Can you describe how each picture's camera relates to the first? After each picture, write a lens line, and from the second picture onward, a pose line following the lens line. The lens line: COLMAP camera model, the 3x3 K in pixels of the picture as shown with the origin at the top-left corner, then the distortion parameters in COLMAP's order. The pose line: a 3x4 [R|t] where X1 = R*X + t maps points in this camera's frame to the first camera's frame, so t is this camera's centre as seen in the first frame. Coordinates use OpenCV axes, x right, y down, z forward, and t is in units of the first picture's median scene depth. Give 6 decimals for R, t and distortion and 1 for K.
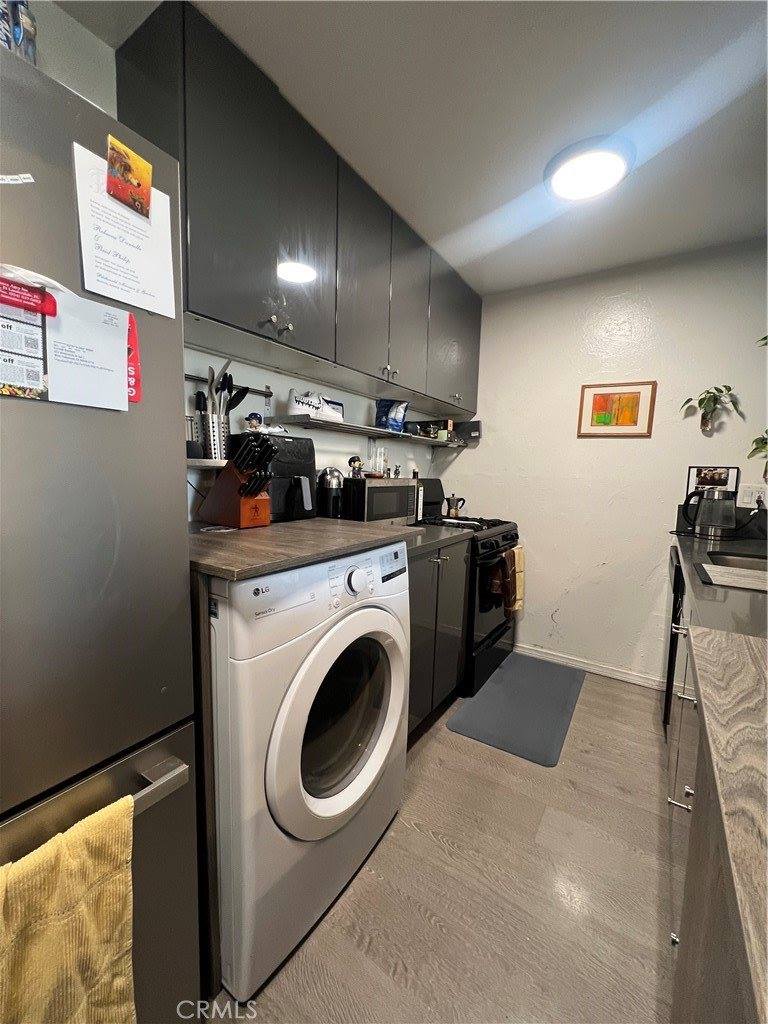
lens RADIAL K [[408.5, 0, 384.2], [0, 408.5, 508.8], [0, 0, 1]] dist [-0.006414, 0.001456]
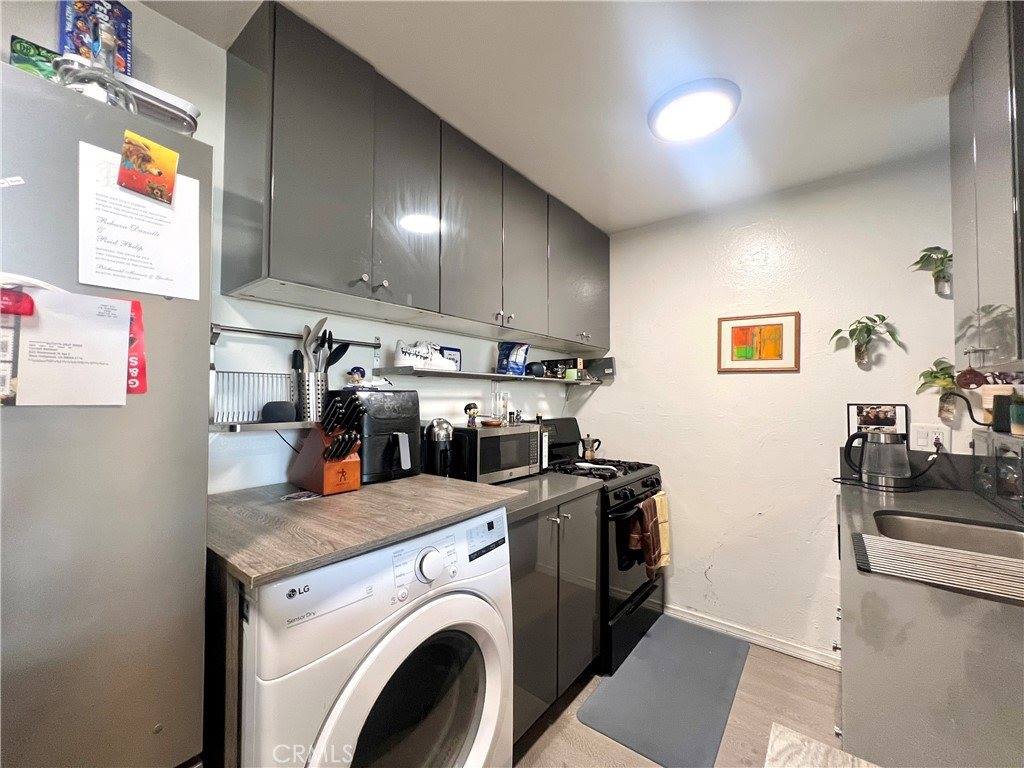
lens RADIAL K [[408.5, 0, 507.5], [0, 408.5, 383.8], [0, 0, 1]] dist [-0.006414, 0.001456]
pose [[0.995889, -0.026259, -0.086697, 0.098242], [0.015164, 0.991883, -0.126243, -0.052029], [0.089308, 0.124410, 0.988204, 0.056170]]
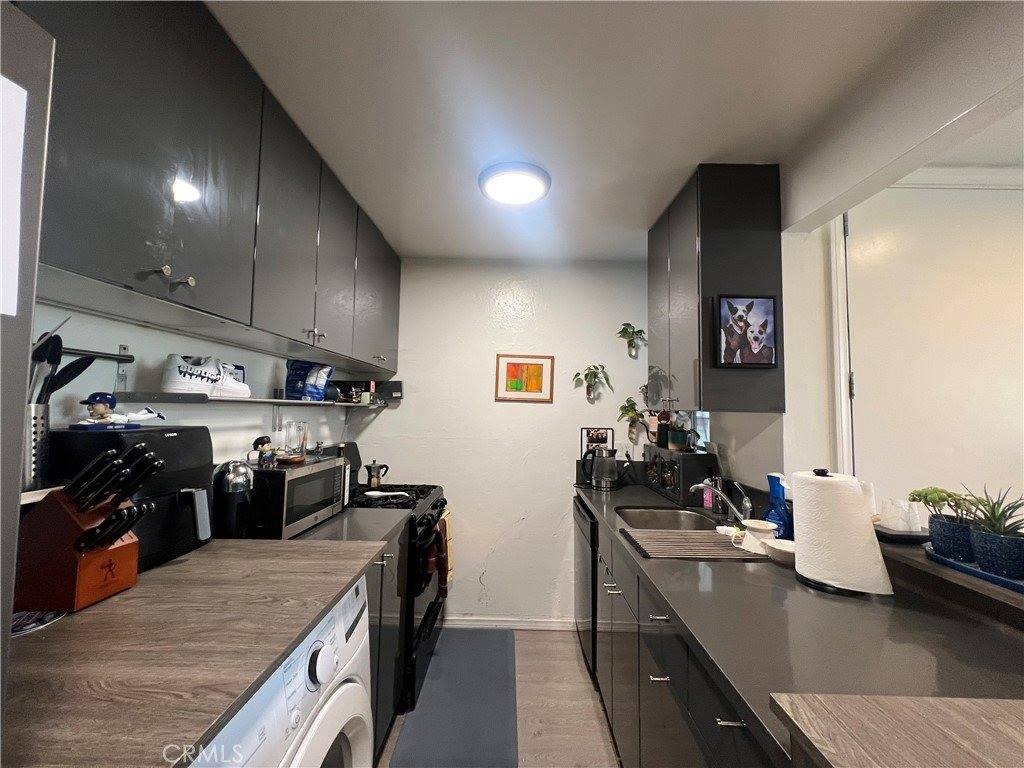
lens RADIAL K [[407.9, 0, 508.3], [0, 407.9, 383.6], [0, 0, 1]] dist [-0.006039, 0.001126]
pose [[0.842405, 0.020241, 0.538465, -0.098052], [0.057678, 0.990166, -0.127455, -0.103558], [-0.535749, 0.138426, 0.832953, 0.101497]]
